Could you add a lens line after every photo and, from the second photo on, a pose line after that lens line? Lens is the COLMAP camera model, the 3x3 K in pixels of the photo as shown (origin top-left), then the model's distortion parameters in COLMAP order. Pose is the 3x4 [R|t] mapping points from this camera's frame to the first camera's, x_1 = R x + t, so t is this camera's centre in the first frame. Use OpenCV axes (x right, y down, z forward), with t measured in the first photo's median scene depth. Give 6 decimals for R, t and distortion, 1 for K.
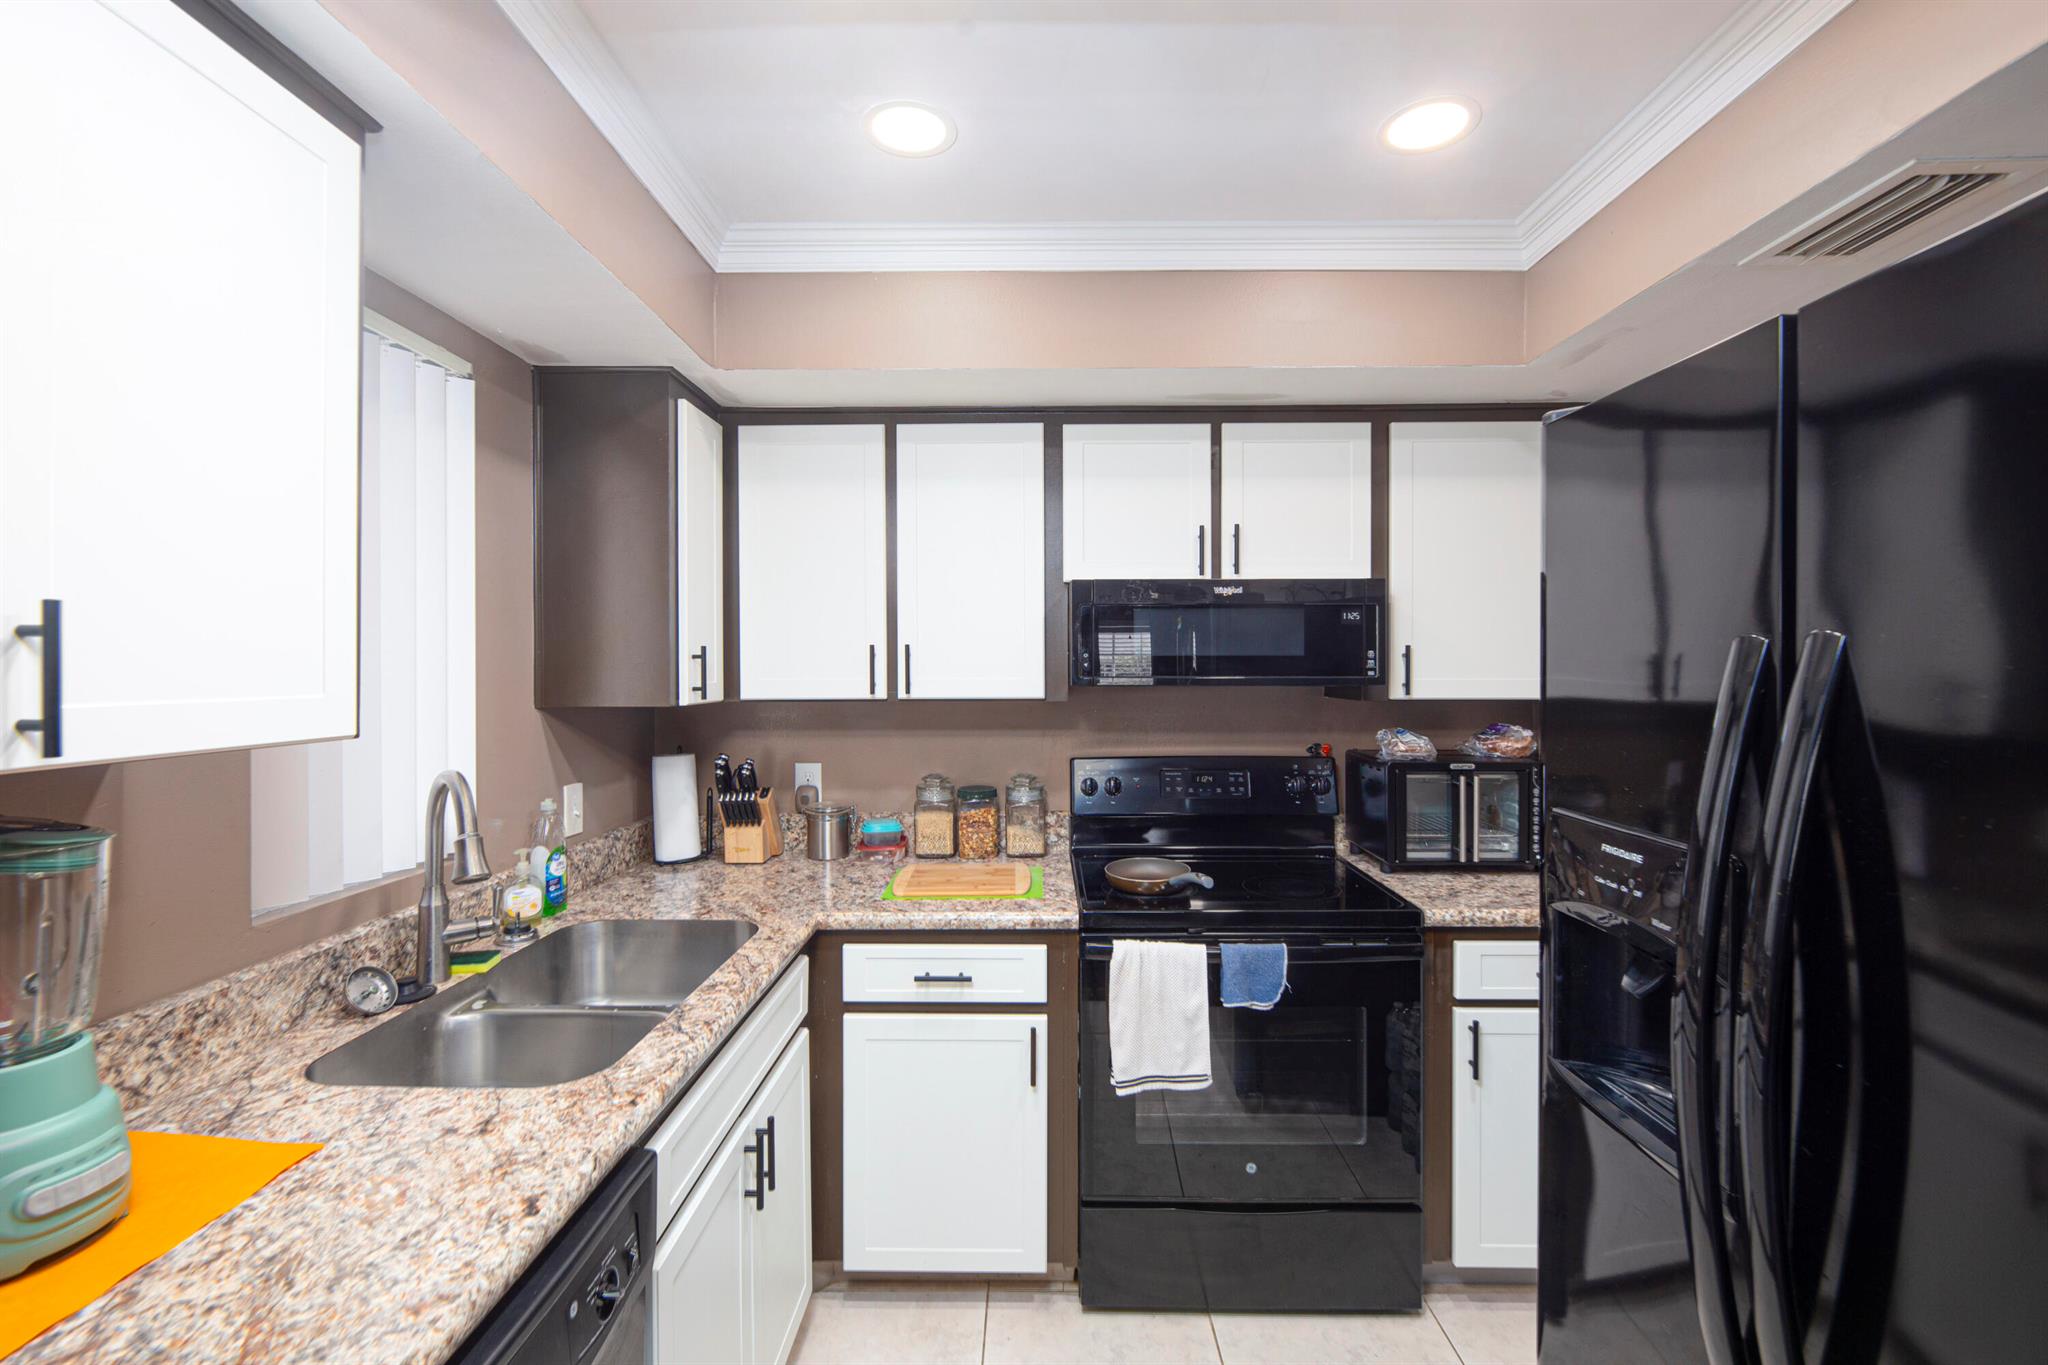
lens RADIAL K [[880.3, 0, 1019.0], [0, 880.3, 657.8], [0, 0, 1]] dist [0.002120, -0.004055]
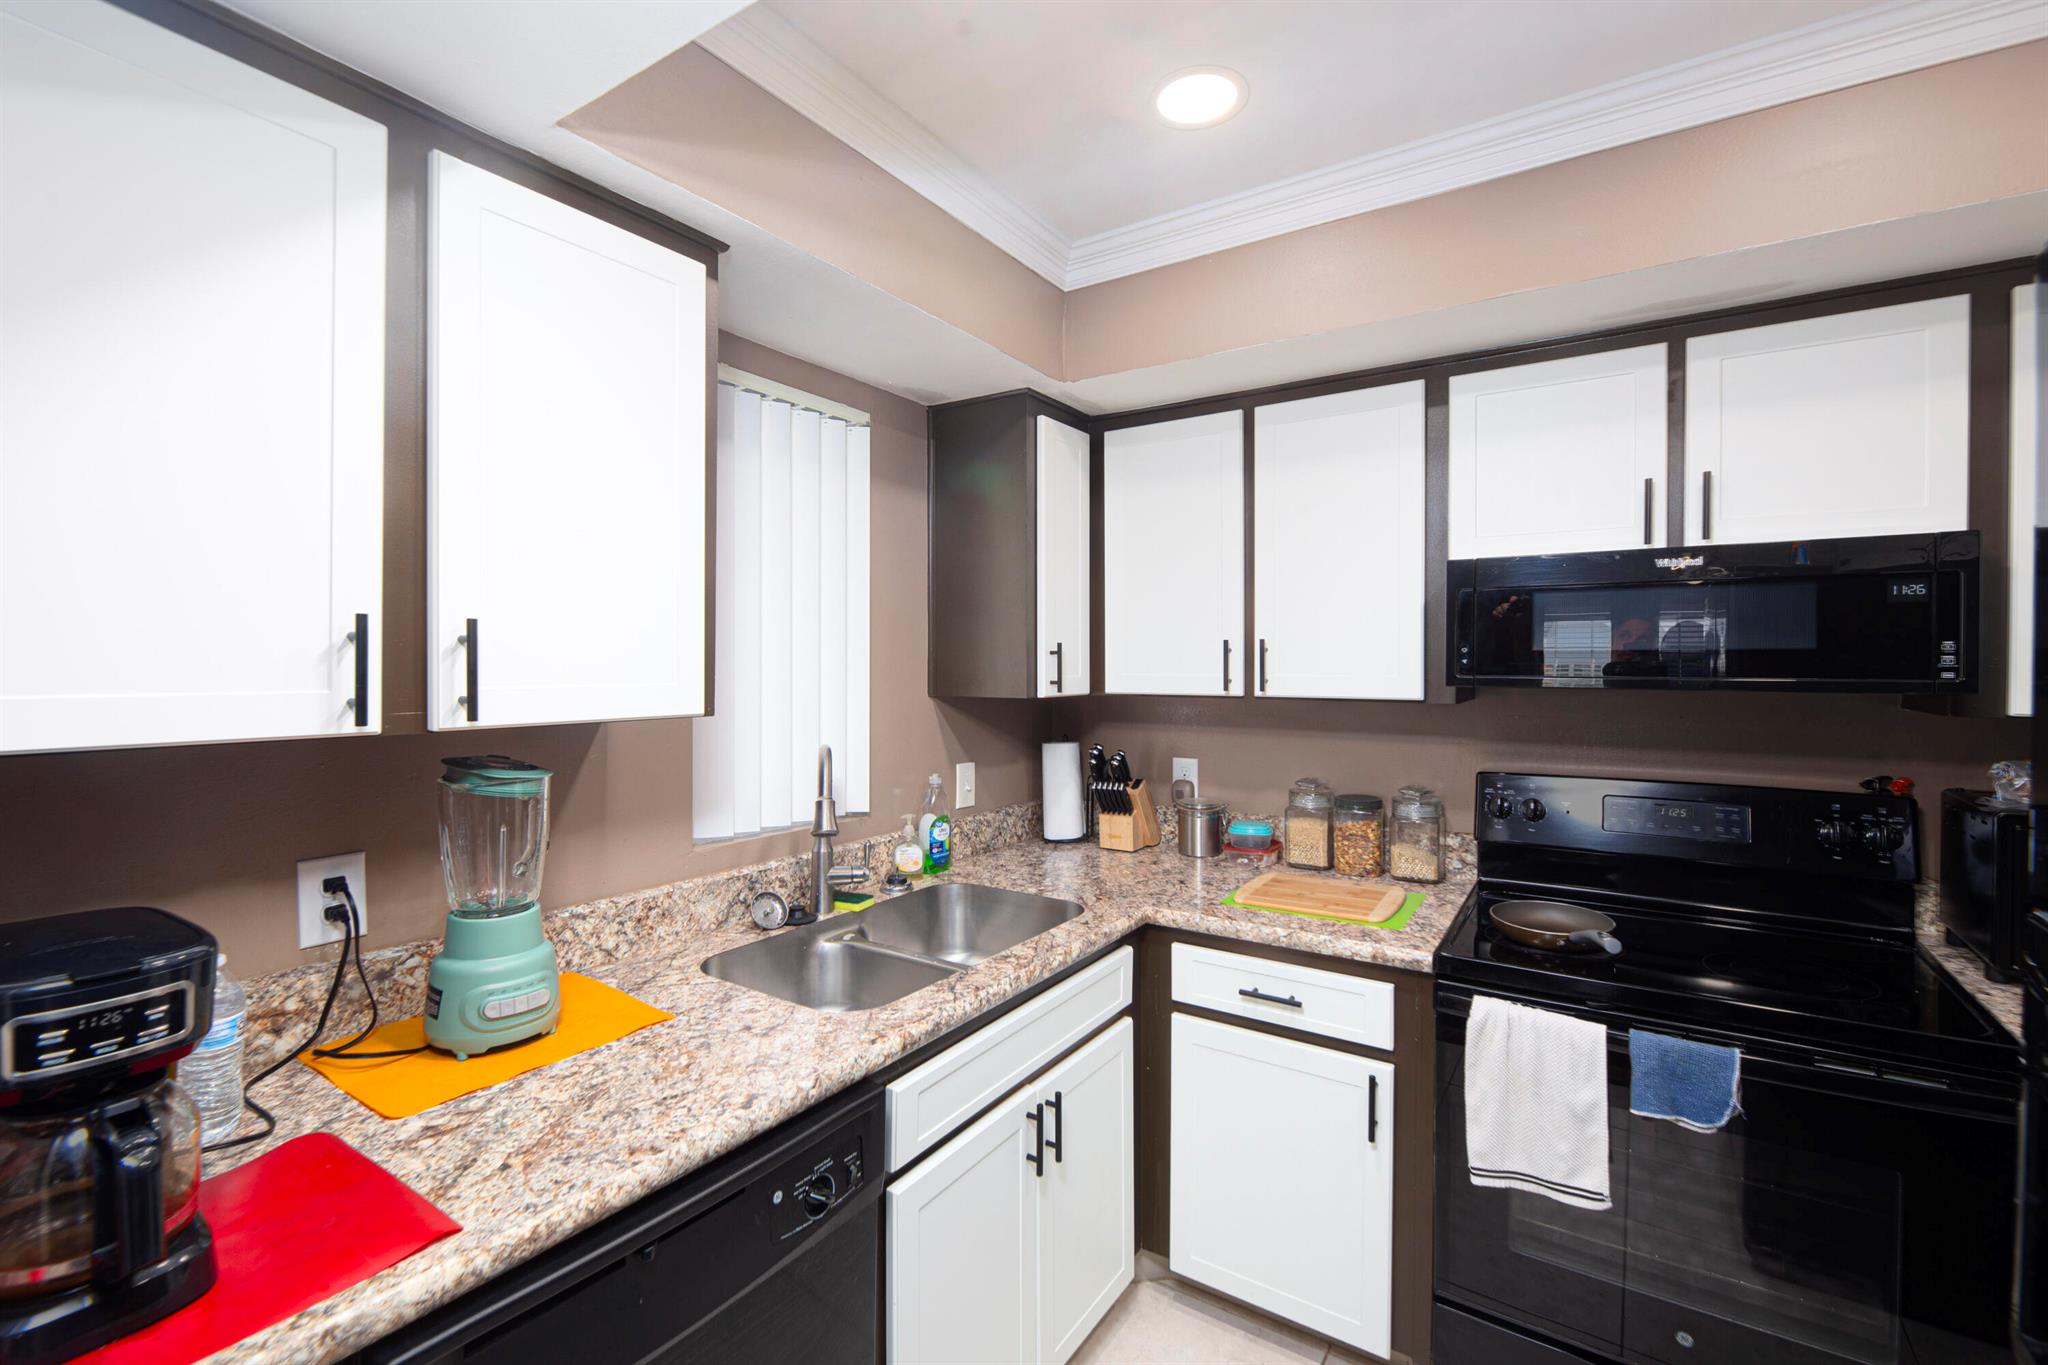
lens RADIAL K [[875.8, 0, 1023.3], [0, 875.8, 658.6], [0, 0, 1]] dist [0.001060, -0.000365]
pose [[0.840991, 0.001297, -0.541047, 0.192973], [0.002793, 0.999973, 0.006738, -0.001518], [0.541041, -0.007178, 0.840965, 0.081212]]
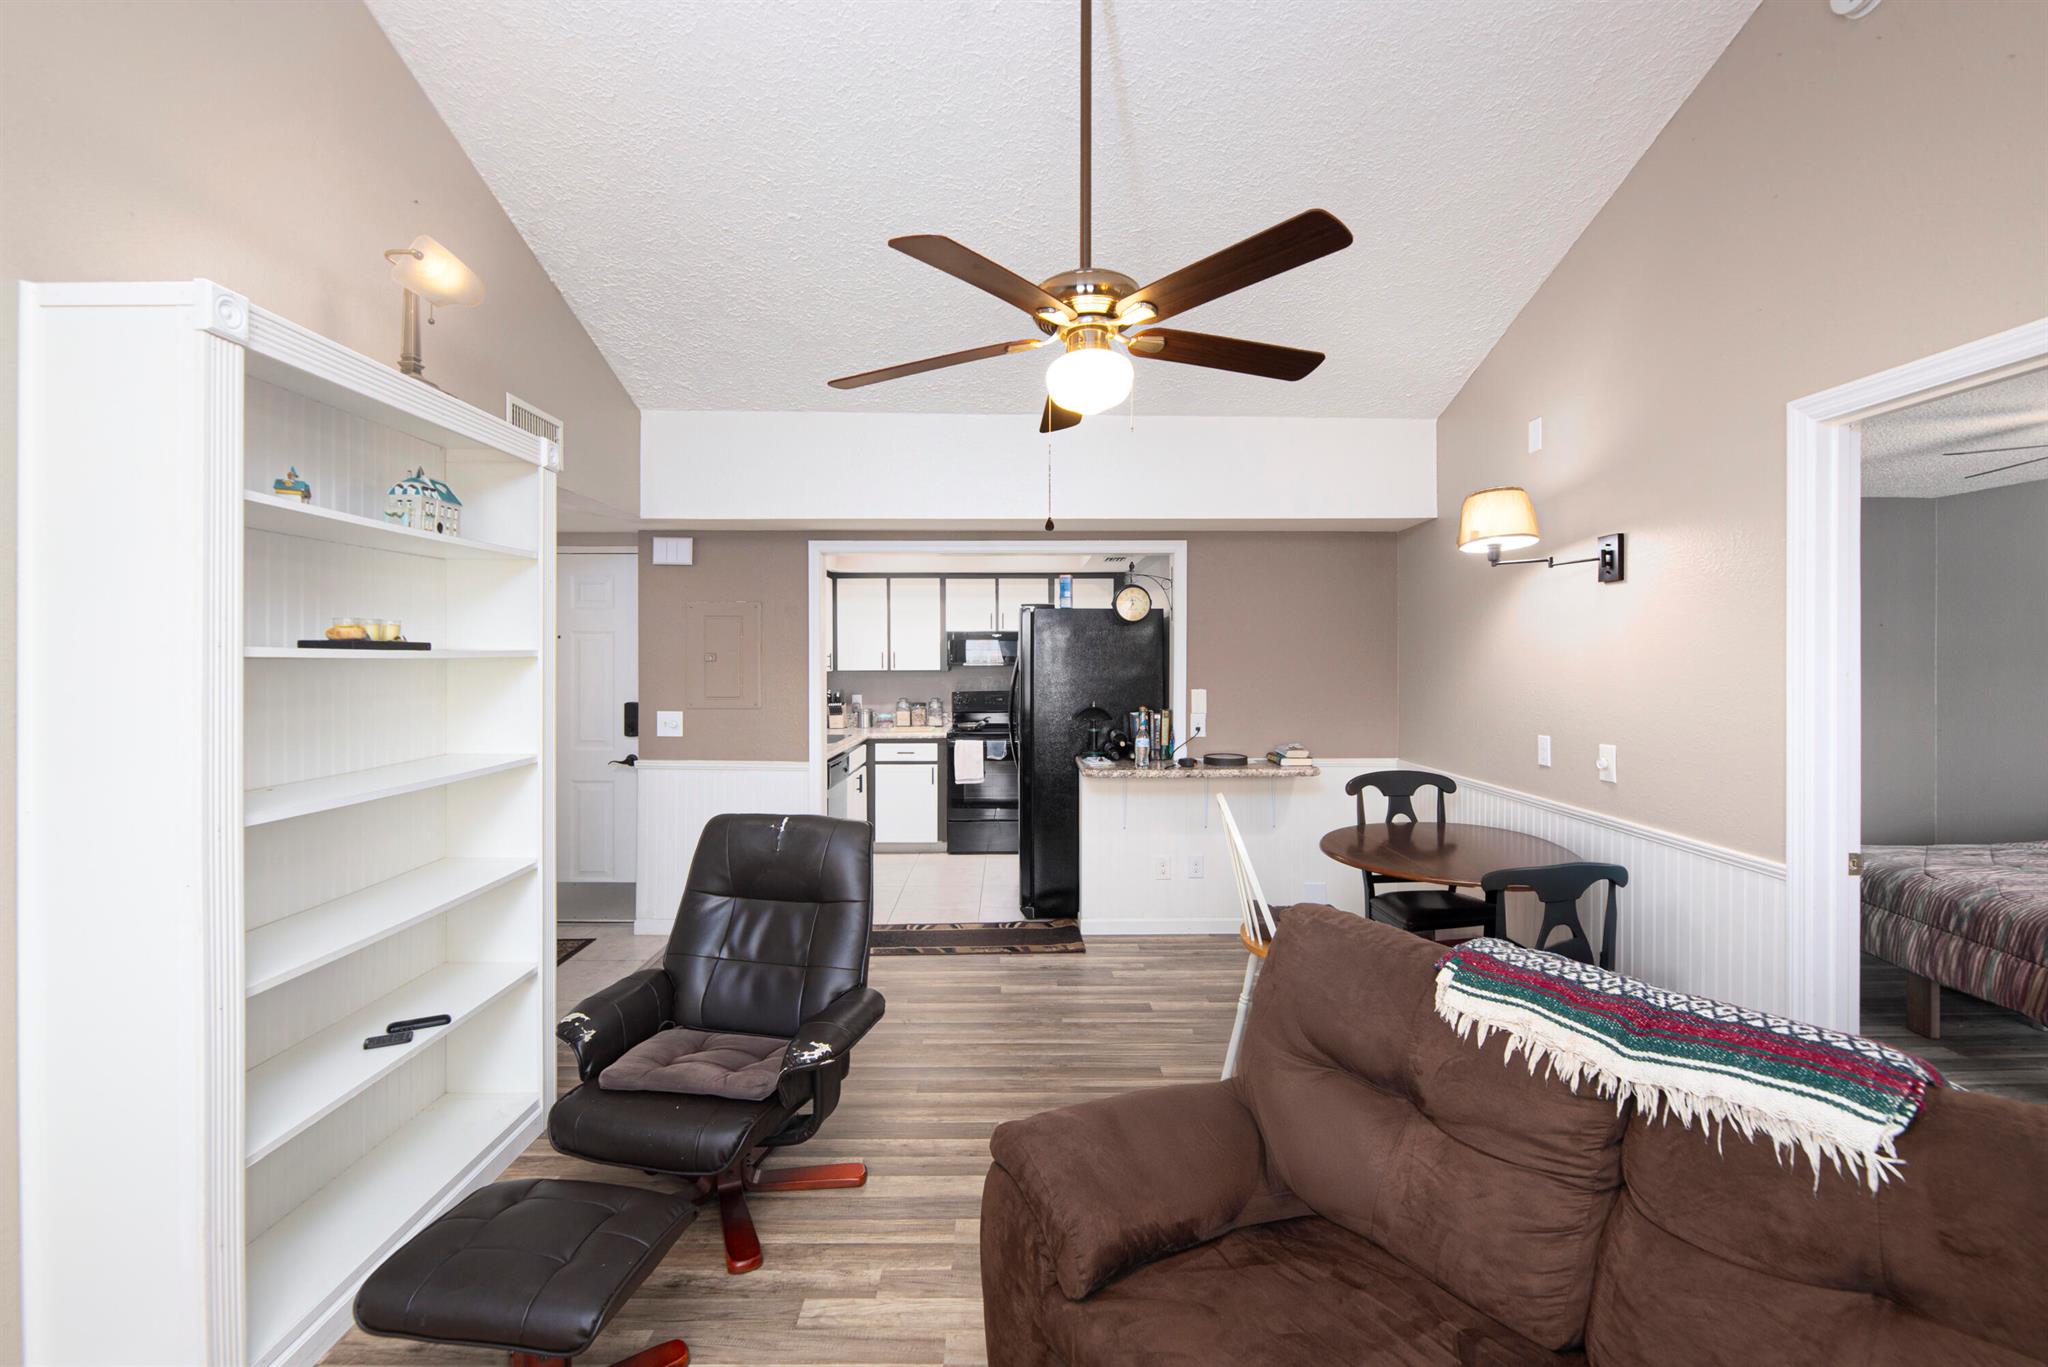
lens RADIAL K [[880.3, 0, 1019.0], [0, 880.3, 658.8], [0, 0, 1]] dist [0.002120, -0.004055]
pose [[0.999344, -0.001356, 0.036180, 0.222317], [0.001019, 0.999956, 0.009348, -0.024313], [-0.036191, -0.009305, 0.999302, -2.357345]]
